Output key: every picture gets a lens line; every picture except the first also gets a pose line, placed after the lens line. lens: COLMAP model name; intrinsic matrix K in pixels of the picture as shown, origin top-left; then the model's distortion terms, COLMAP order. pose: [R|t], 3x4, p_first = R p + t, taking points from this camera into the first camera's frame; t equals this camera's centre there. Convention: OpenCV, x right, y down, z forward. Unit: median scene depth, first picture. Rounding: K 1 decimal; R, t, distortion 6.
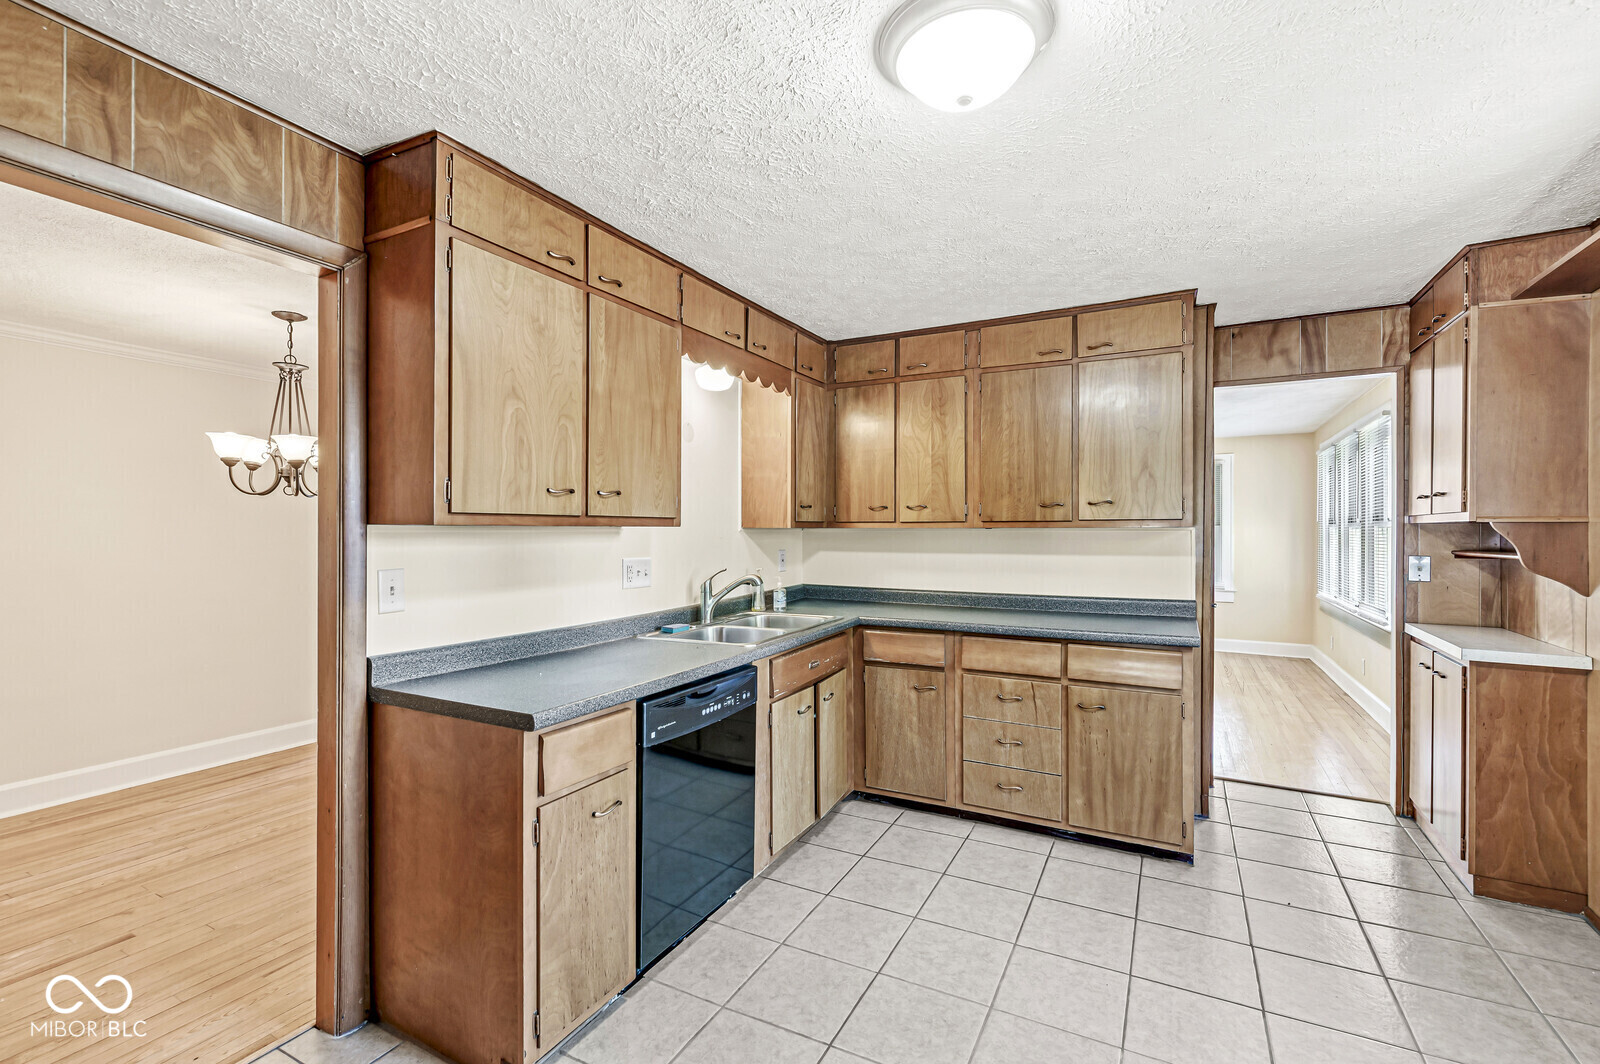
lens RADIAL K [[693.0, 0, 804.7], [0, 693.0, 531.6], [0, 0, 1]] dist [-0.000288, 0.000069]
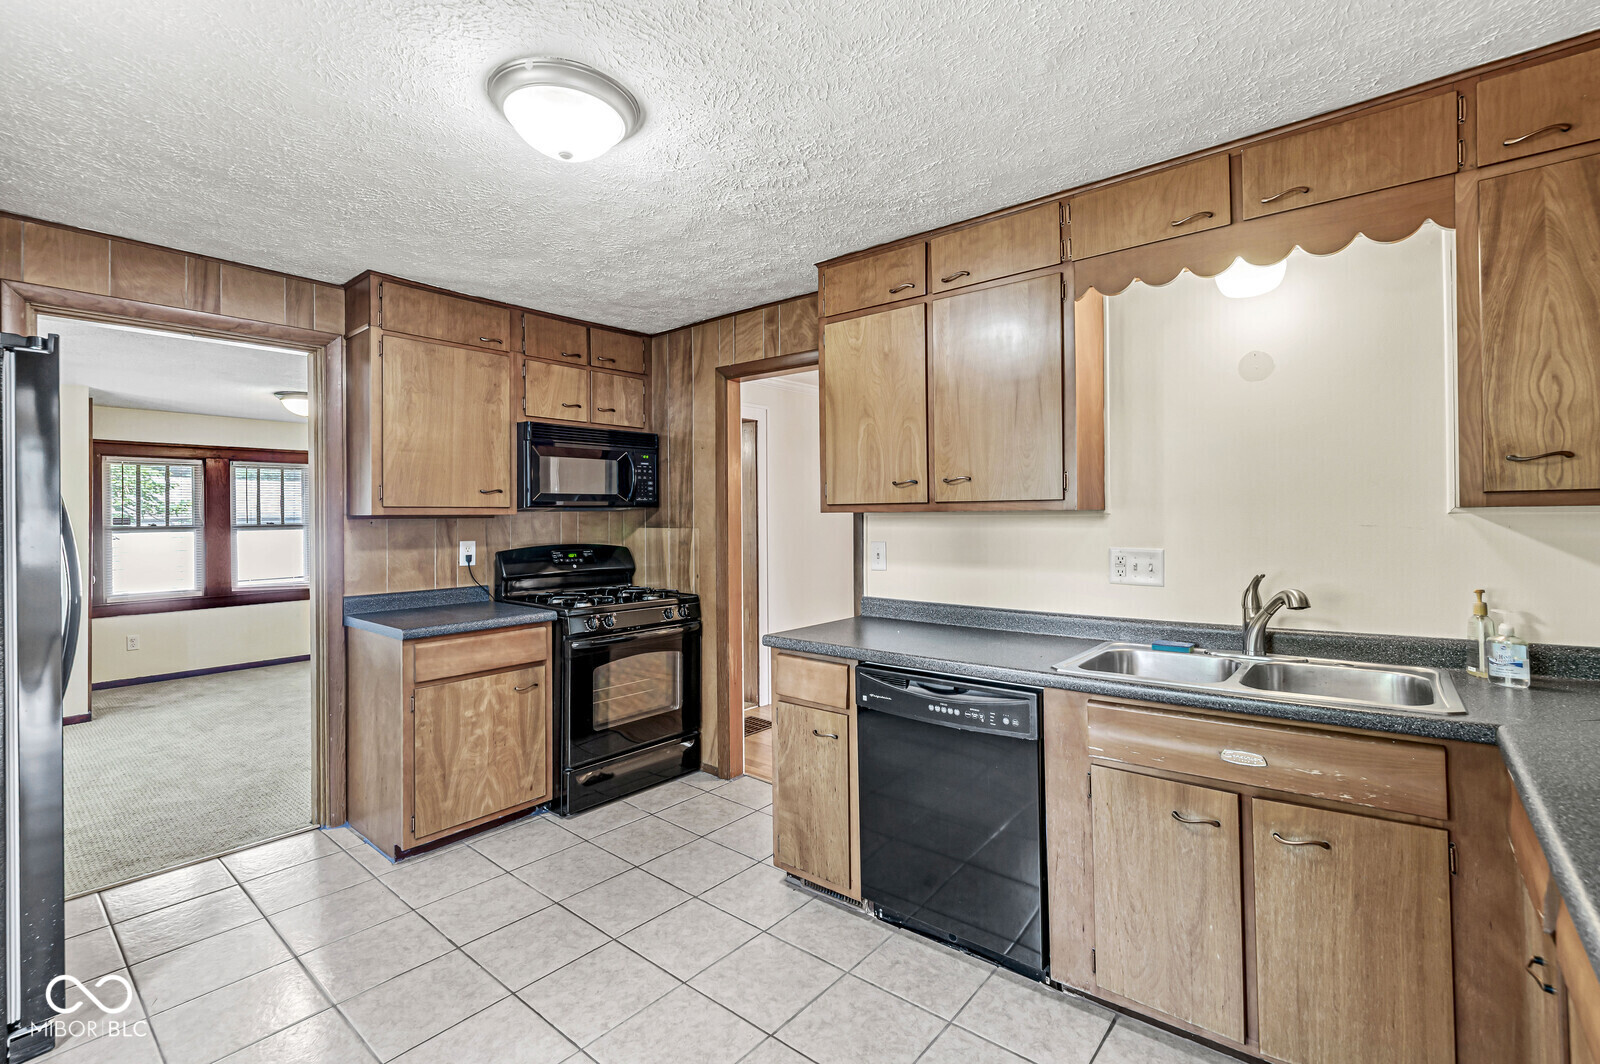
lens RADIAL K [[693.0, 0, 793.8], [0, 693.0, 511.0], [0, 0, 1]] dist [-0.000288, 0.000069]
pose [[-0.195130, -0.006077, -0.980759, 0.827762], [0.007755, 0.999940, -0.007738, -0.002092], [0.980747, -0.009115, -0.195071, 1.009886]]
